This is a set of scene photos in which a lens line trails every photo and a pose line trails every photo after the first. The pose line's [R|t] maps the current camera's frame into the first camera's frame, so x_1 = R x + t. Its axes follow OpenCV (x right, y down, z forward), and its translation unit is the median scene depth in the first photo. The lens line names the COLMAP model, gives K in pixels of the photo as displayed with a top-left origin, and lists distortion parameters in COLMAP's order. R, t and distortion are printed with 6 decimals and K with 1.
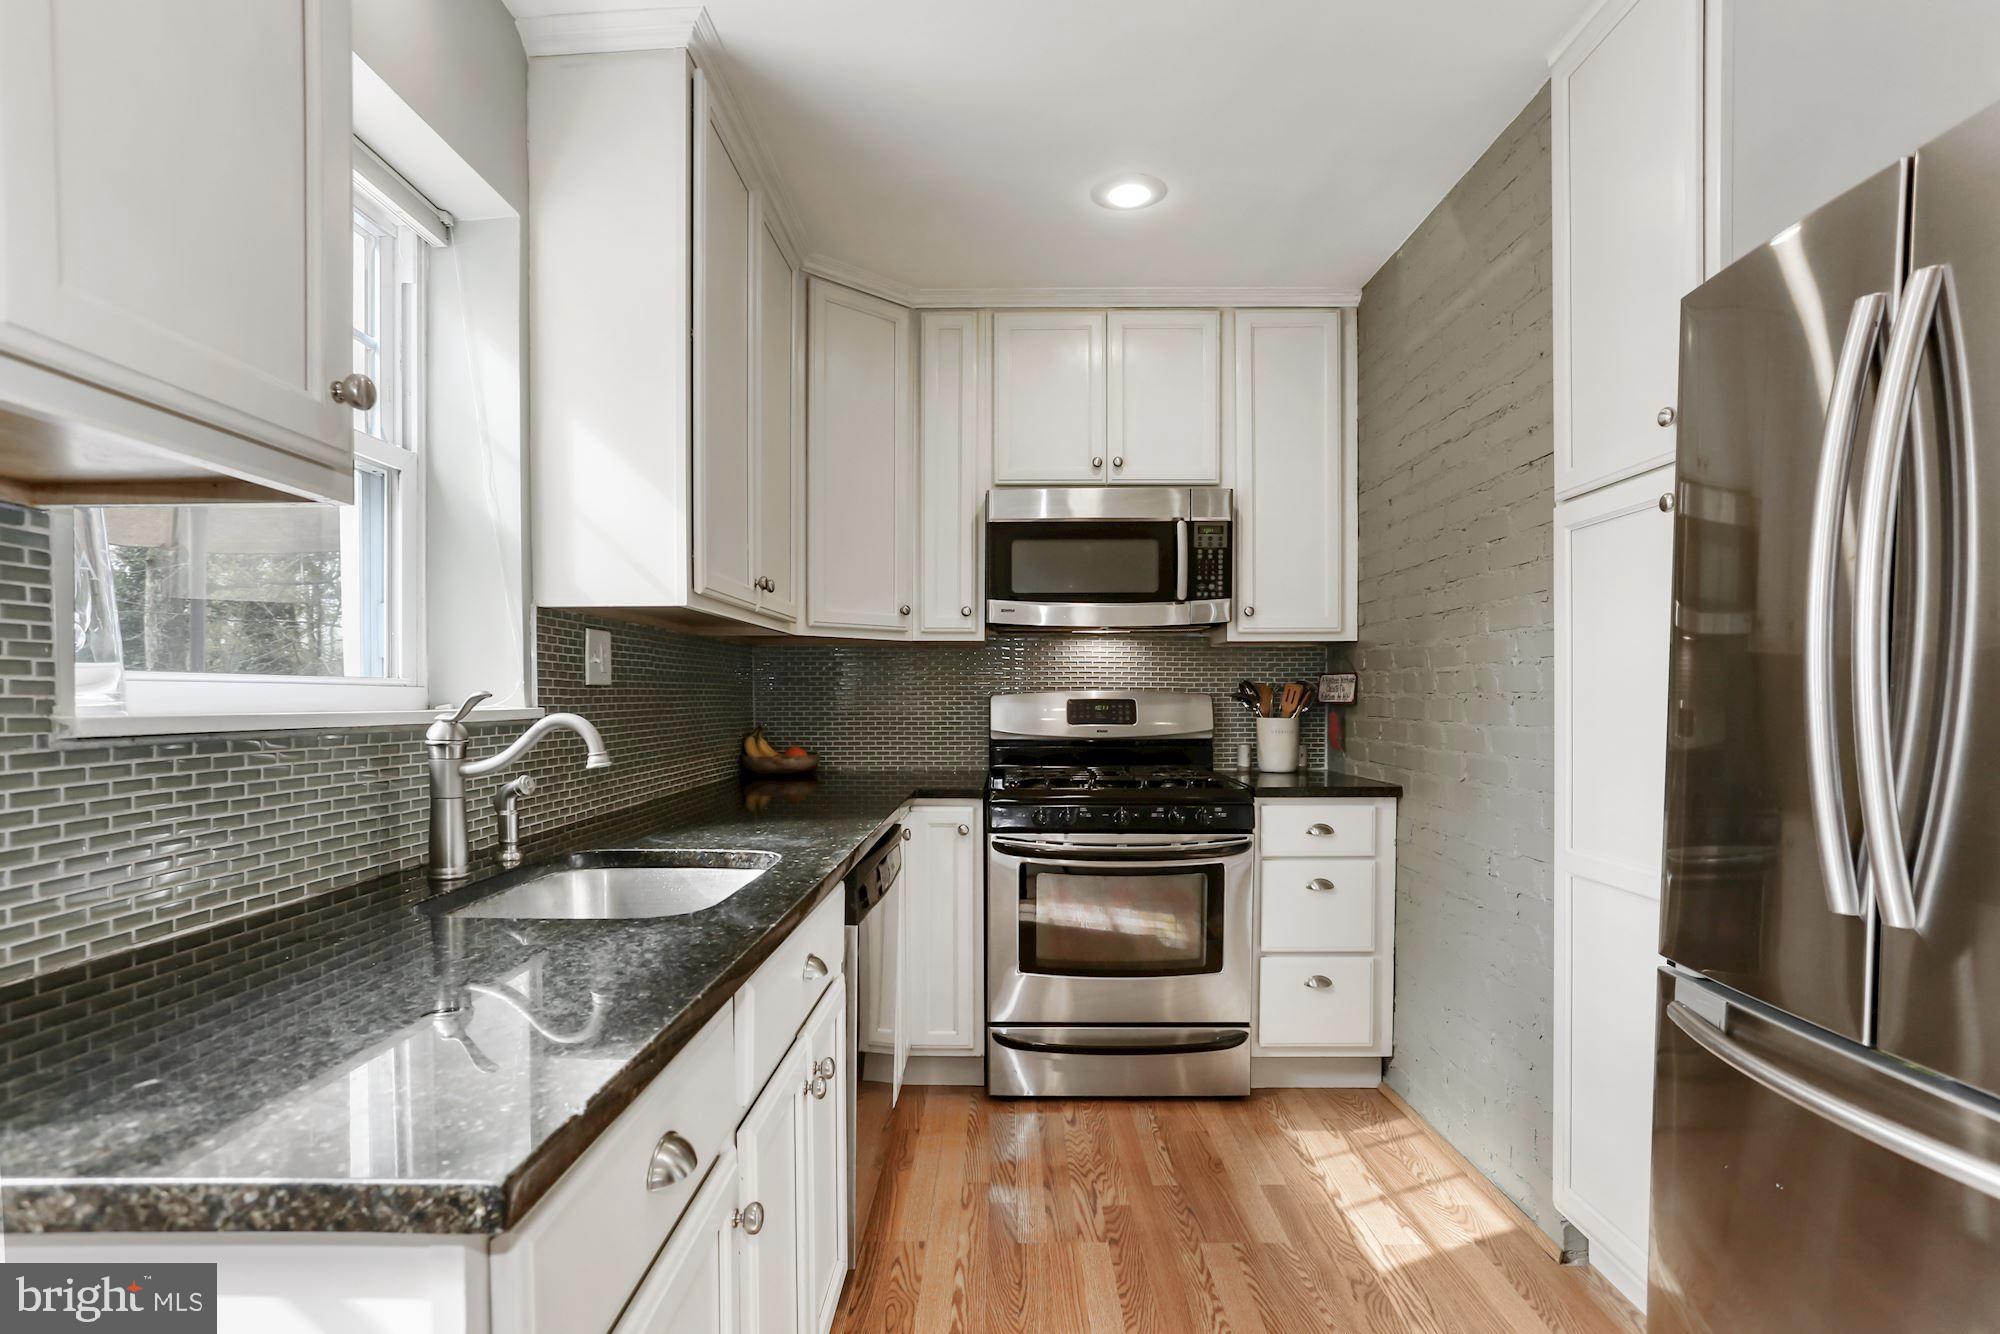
lens RADIAL K [[1012.5, 0, 997.8], [0, 1012.5, 701.2], [0, 0, 1]] dist [-0.050380, 0.048109]
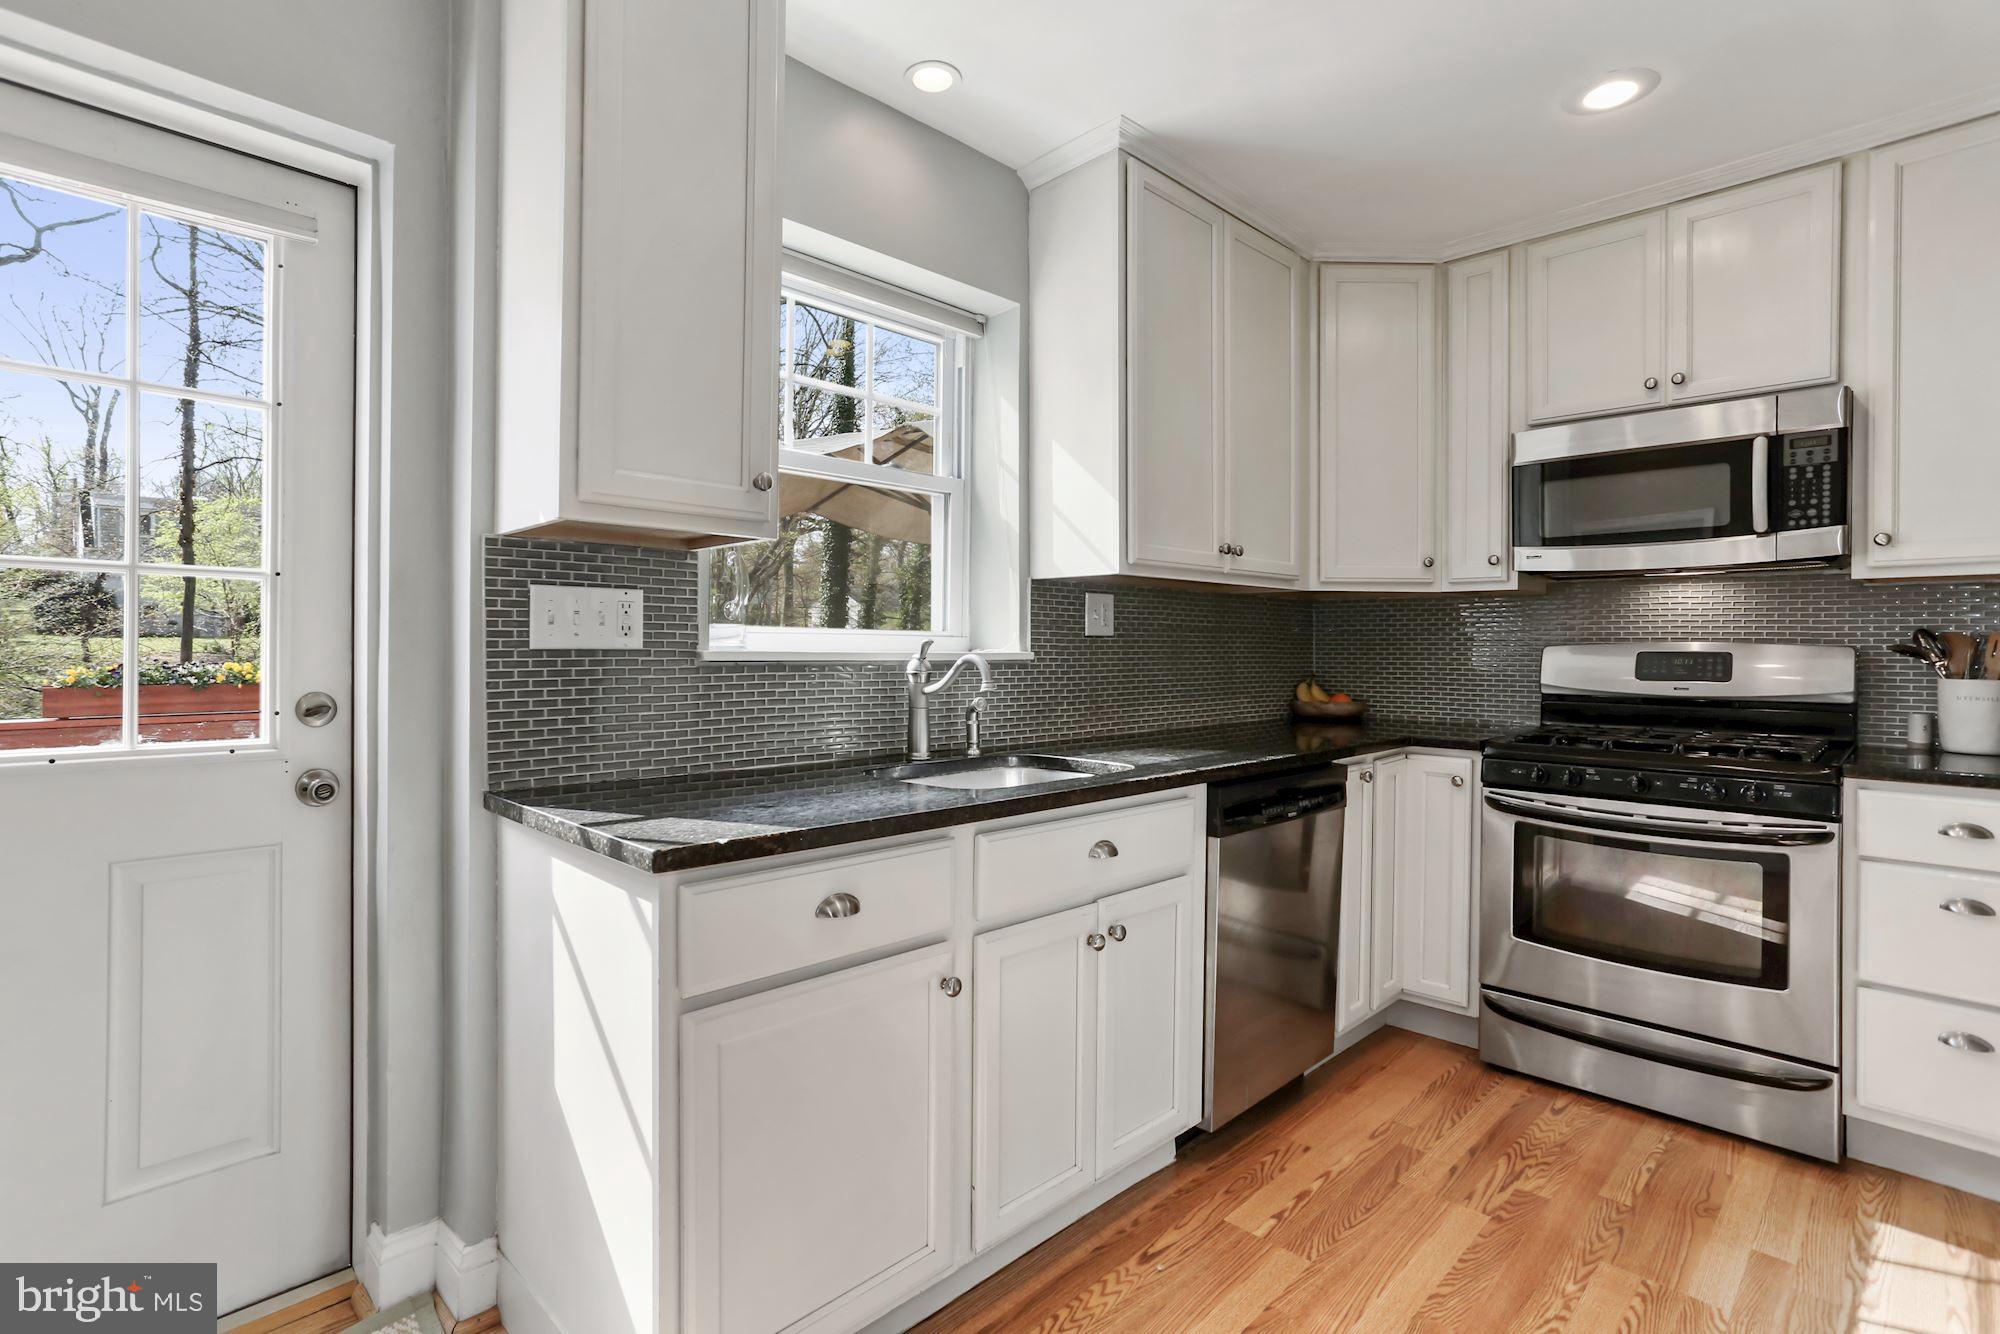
lens RADIAL K [[993.2, 0, 1000.8], [0, 993.2, 622.3], [0, 0, 1]] dist [-0.001086, 0.014316]
pose [[0.727131, -0.012190, -0.686390, 0.312749], [-0.009722, 0.999559, -0.028051, 0.002843], [0.686429, 0.027070, 0.726692, -0.020915]]
